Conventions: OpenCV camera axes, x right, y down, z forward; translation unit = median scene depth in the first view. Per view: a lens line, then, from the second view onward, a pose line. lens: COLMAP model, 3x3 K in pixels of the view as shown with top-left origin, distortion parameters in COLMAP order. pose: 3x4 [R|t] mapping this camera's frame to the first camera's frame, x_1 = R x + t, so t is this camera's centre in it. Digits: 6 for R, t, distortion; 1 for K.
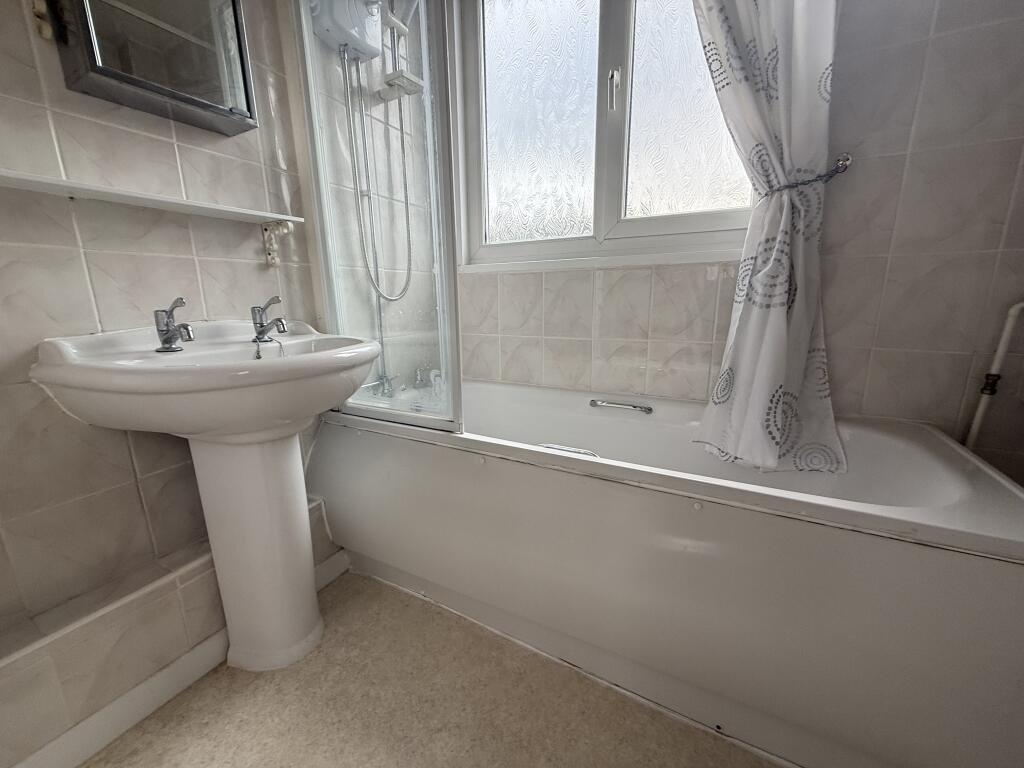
lens RADIAL K [[409.5, 0, 511.5], [0, 409.5, 385.8], [0, 0, 1]] dist [0.000888, -0.000688]
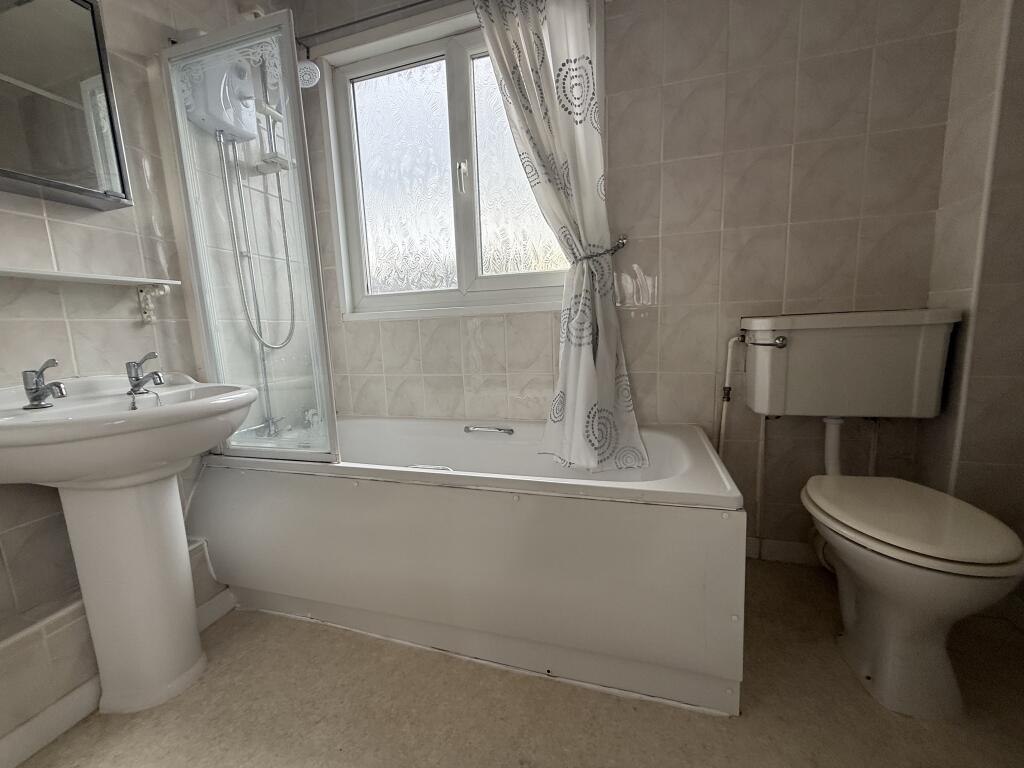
lens RADIAL K [[409.5, 0, 512.4], [0, 409.5, 386.0], [0, 0, 1]] dist [0.000888, -0.000688]
pose [[0.978848, -0.053880, 0.197368, 0.142431], [0.069332, 0.994975, -0.072233, 0.017902], [-0.192484, 0.084389, 0.977665, -0.241336]]
